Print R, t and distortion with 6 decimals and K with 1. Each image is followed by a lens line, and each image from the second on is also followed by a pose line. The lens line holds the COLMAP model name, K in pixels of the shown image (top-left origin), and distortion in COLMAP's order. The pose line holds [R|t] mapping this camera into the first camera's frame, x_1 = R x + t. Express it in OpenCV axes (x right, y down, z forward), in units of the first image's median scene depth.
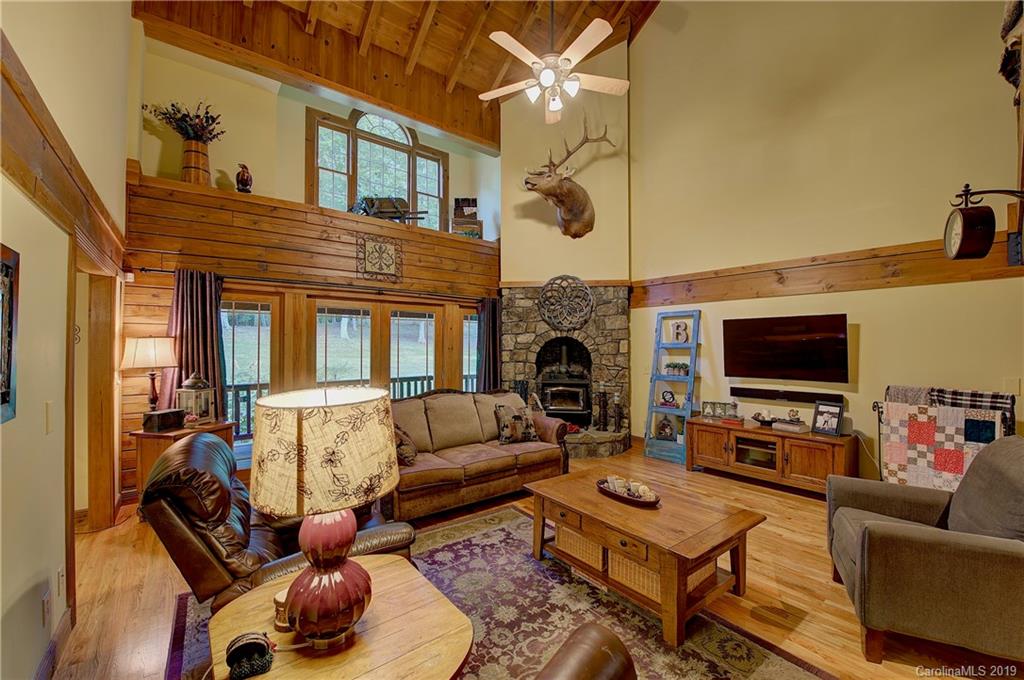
lens RADIAL K [[413.1, 0, 507.7], [0, 413.1, 338.2], [0, 0, 1]] dist [-0.012191, 0.000214]
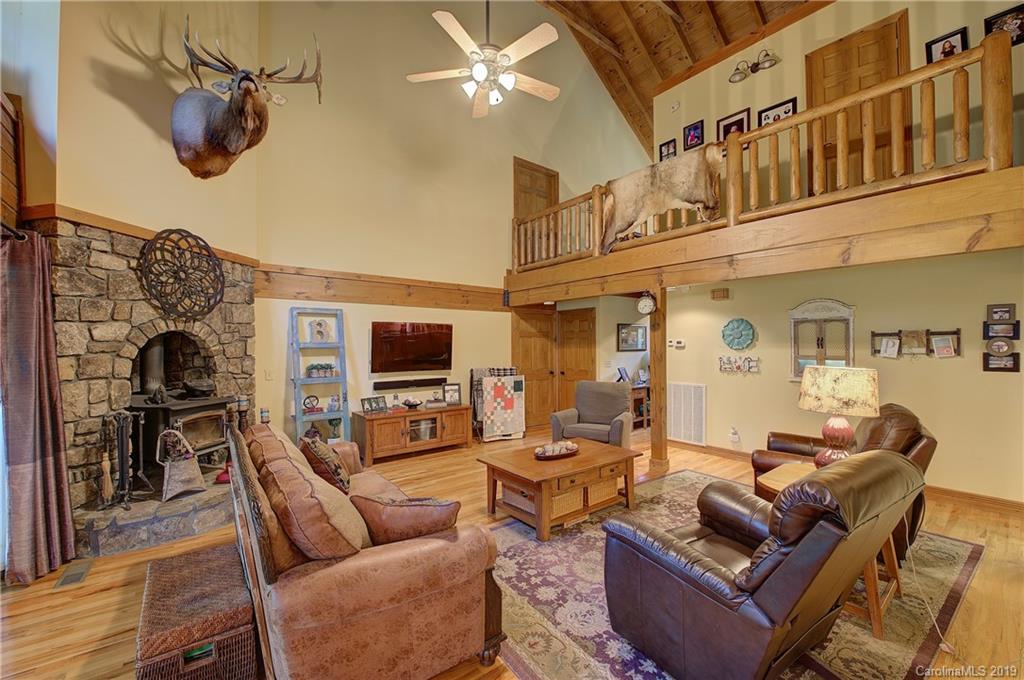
lens RADIAL K [[413.1, 0, 521.1], [0, 413.1, 343.6], [0, 0, 1]] dist [-0.012191, 0.000214]
pose [[-0.017708, 0.004409, 0.999833, -0.540417], [-0.014742, 0.999880, -0.004670, 0.012166], [-0.999735, -0.014822, -0.017641, 0.581003]]
